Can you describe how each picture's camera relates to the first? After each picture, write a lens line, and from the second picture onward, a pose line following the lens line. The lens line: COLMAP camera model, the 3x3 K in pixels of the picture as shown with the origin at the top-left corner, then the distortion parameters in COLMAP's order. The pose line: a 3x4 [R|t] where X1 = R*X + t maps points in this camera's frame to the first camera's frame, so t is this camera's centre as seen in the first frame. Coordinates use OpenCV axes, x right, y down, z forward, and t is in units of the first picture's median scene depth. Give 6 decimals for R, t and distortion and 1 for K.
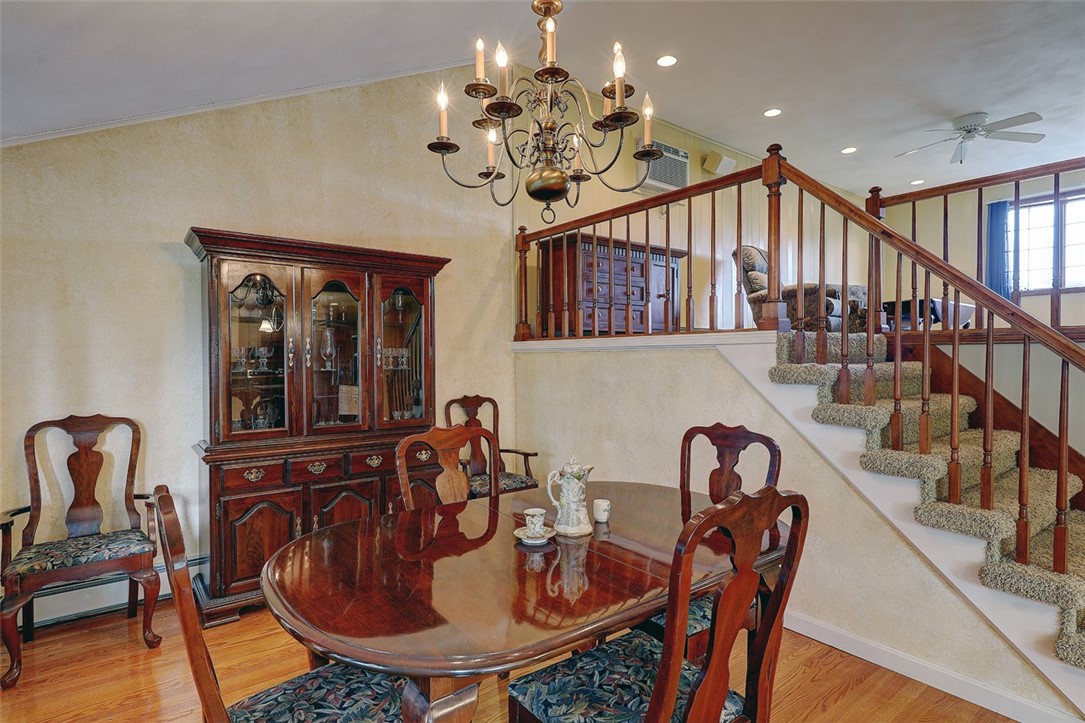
lens RADIAL K [[543.9, 0, 528.4], [0, 543.9, 364.1], [0, 0, 1]] dist [0.015344, -0.005733]
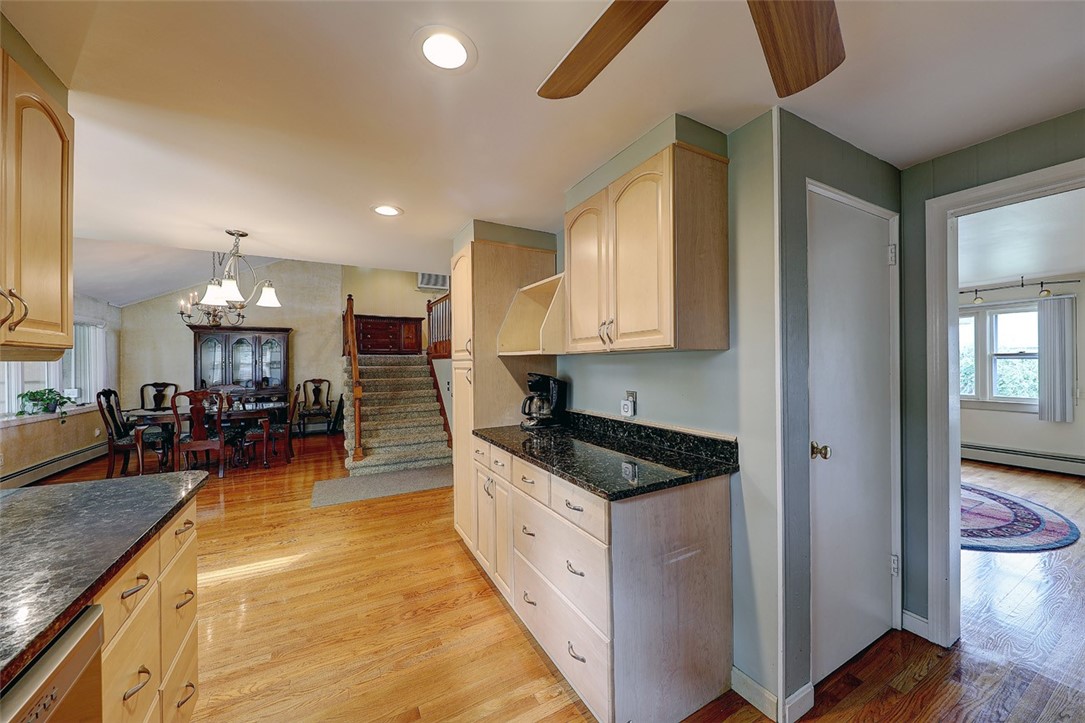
lens RADIAL K [[390.1, 0, 557.3], [0, 390.1, 360.9], [0, 0, 1]] dist [-0.000147, -0.001461]
pose [[0.990145, -0.003790, -0.139996, 1.720898], [0.002095, 0.999923, -0.012252, -0.001516], [0.140032, 0.011838, 0.990076, -0.893209]]
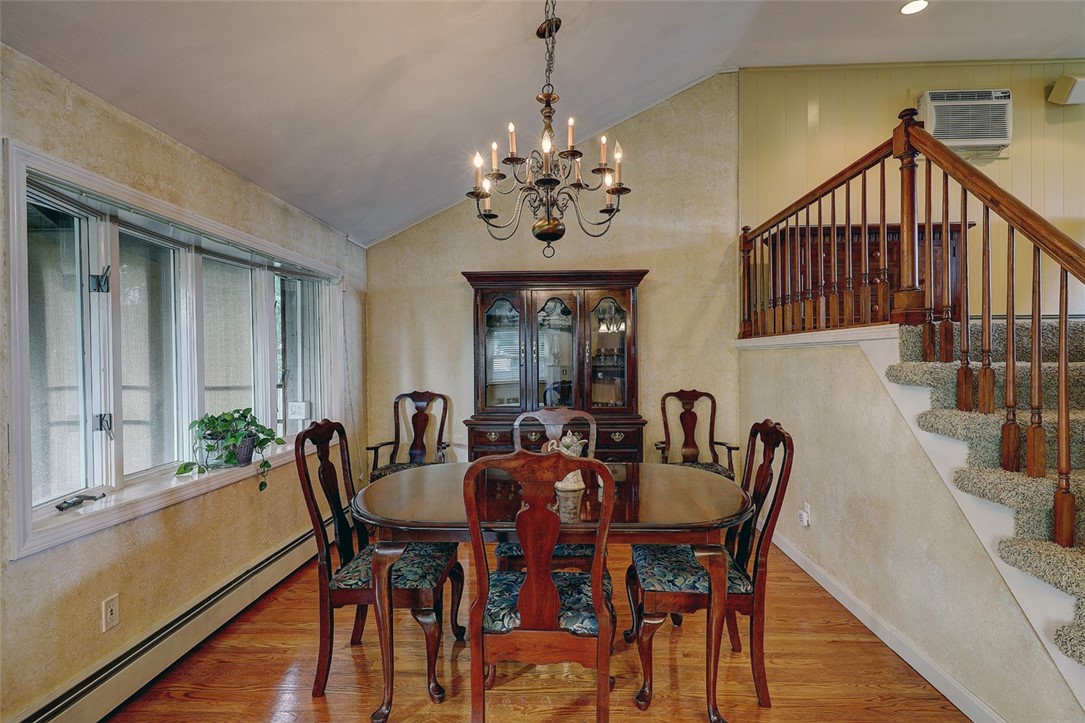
lens RADIAL K [[543.9, 0, 558.5], [0, 543.9, 364.7], [0, 0, 1]] dist [0.015344, -0.005733]
pose [[0.778714, 0.006417, -0.627347, 0.513939], [-0.002567, 0.999972, 0.007041, -0.000159], [0.627374, -0.003872, 0.778708, -0.024545]]
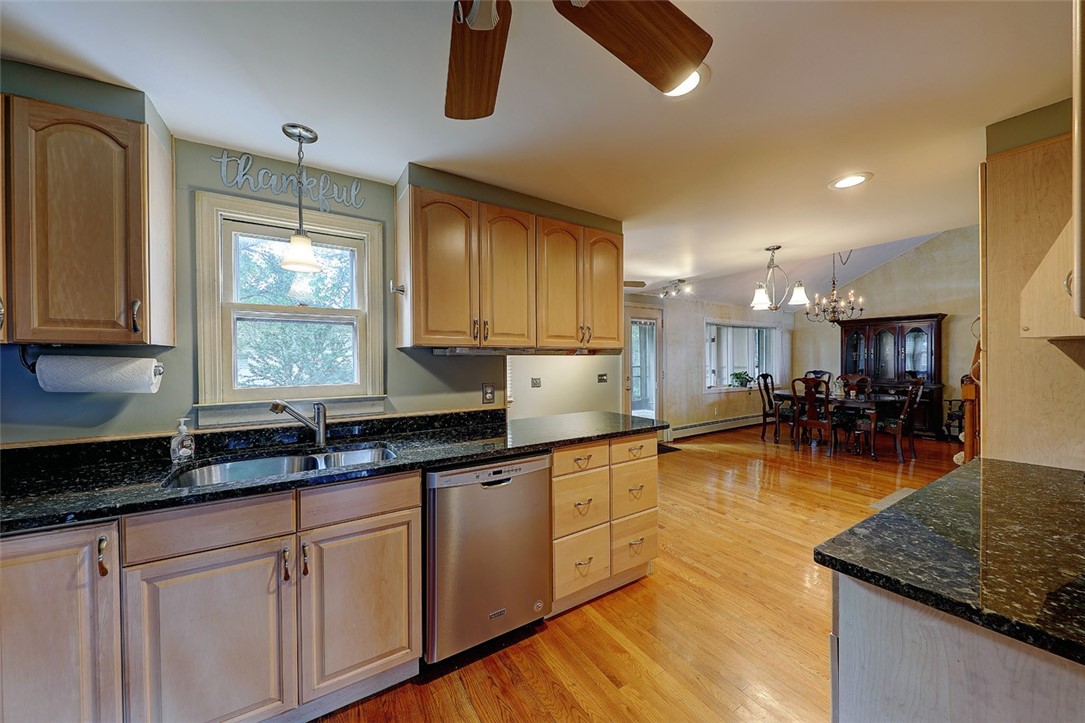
lens RADIAL K [[390.1, 0, 547.4], [0, 390.1, 363.1], [0, 0, 1]] dist [-0.000147, -0.001461]
pose [[-0.093407, 0.017214, -0.995479, 2.027380], [-0.001070, 0.999848, 0.017390, -0.004865], [0.995627, 0.002689, -0.093374, -0.627175]]
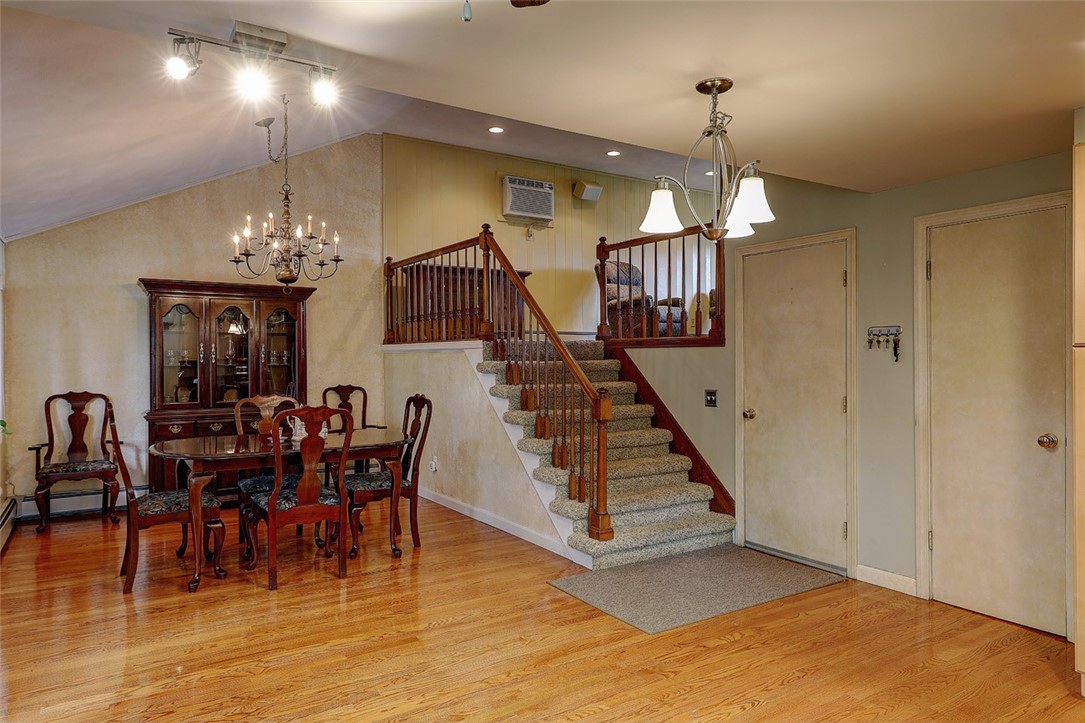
lens RADIAL K [[696.7, 0, 536.8], [0, 696.7, 361.1], [0, 0, 1]] dist [0.020461, -0.004461]
pose [[0.996166, 0.000228, -0.087479, 0.705581], [-0.000736, 0.999983, -0.005769, 0.010684], [0.087477, 0.005811, 0.996150, -0.924950]]
